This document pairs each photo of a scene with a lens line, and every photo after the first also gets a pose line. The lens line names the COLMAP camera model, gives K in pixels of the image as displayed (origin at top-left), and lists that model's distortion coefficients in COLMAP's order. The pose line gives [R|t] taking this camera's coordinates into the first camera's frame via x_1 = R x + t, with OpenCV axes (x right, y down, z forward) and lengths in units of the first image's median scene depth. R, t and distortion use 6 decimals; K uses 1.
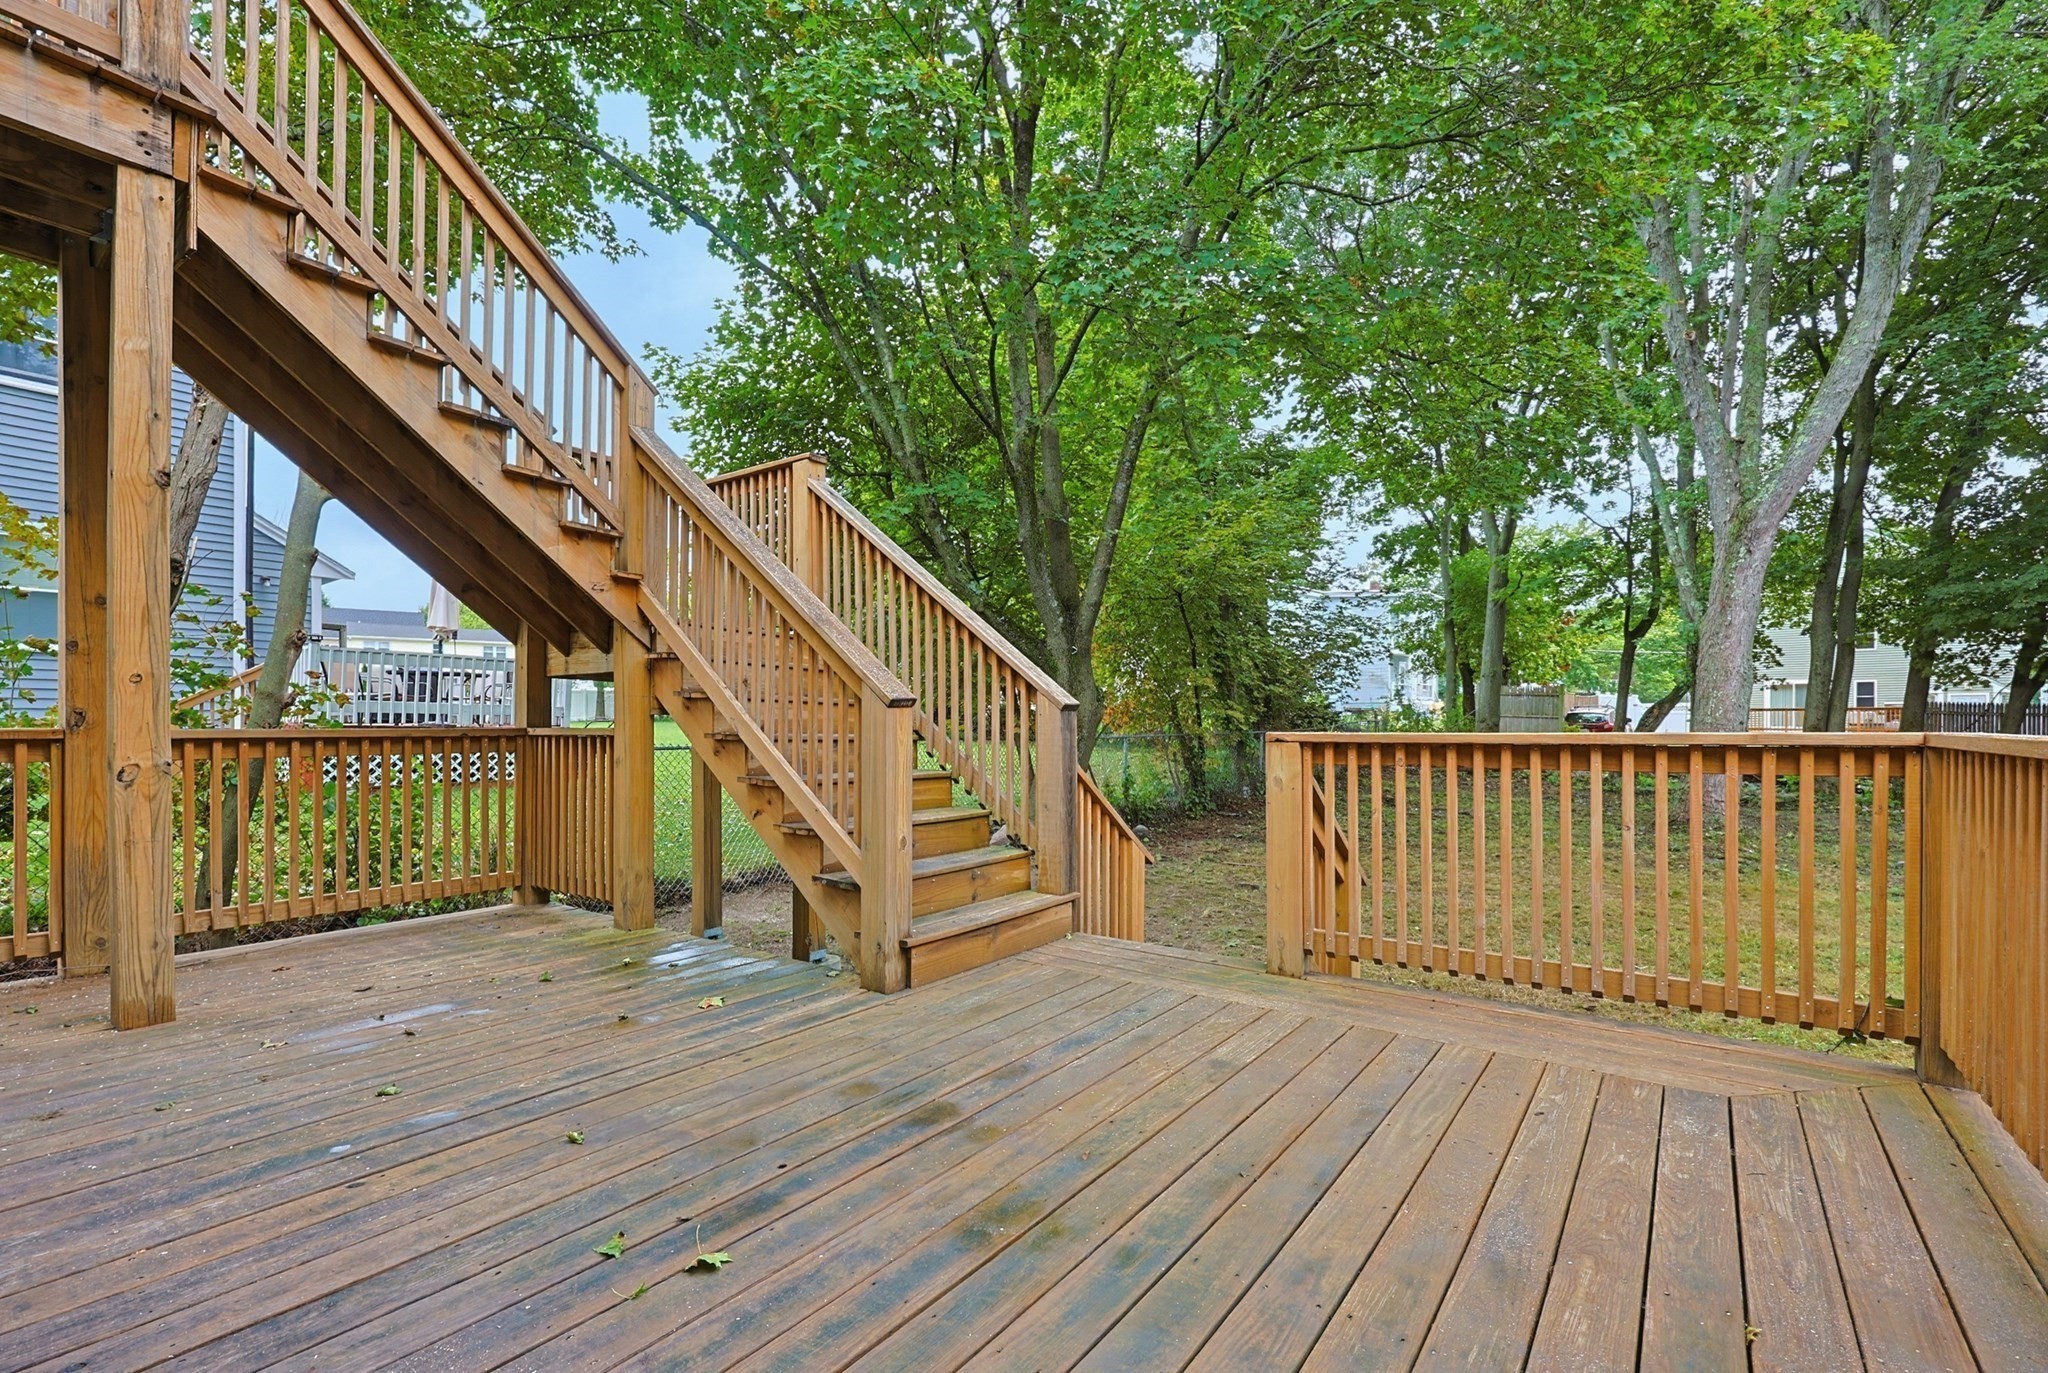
lens RADIAL K [[915.0, 0, 1033.1], [0, 915.0, 713.2], [0, 0, 1]] dist [-0.002775, -0.000521]
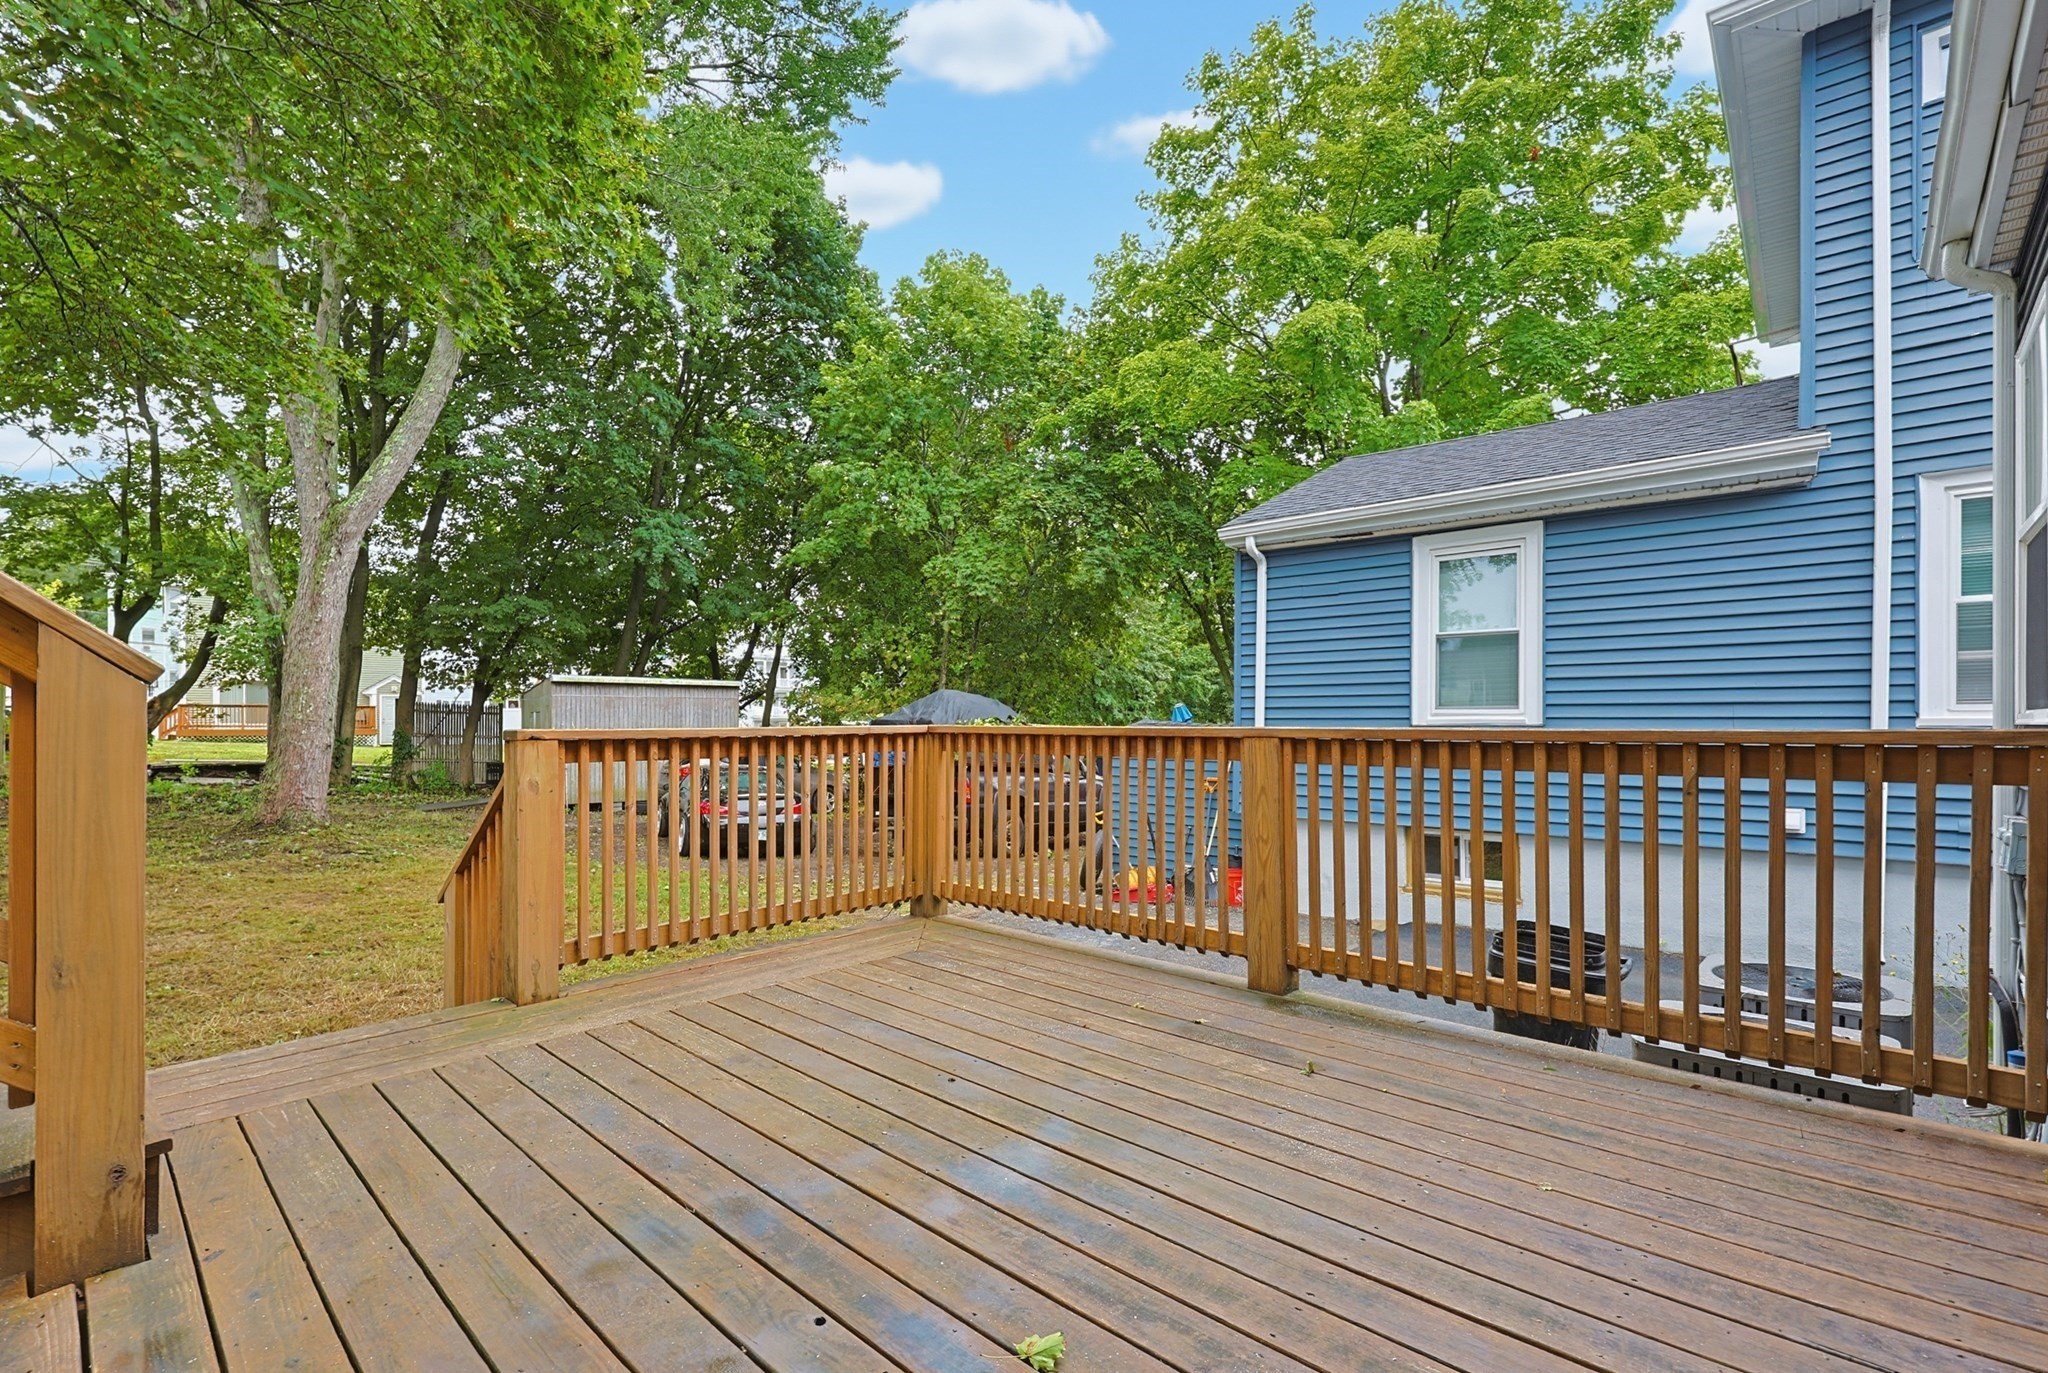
lens RADIAL K [[915.0, 0, 1033.1], [0, 915.0, 713.2], [0, 0, 1]] dist [-0.002775, -0.000521]
pose [[0.108953, 0.004810, 0.994035, -0.595973], [-0.008255, 0.999958, -0.003934, 0.003360], [-0.994013, -0.007777, 0.108988, 0.444780]]
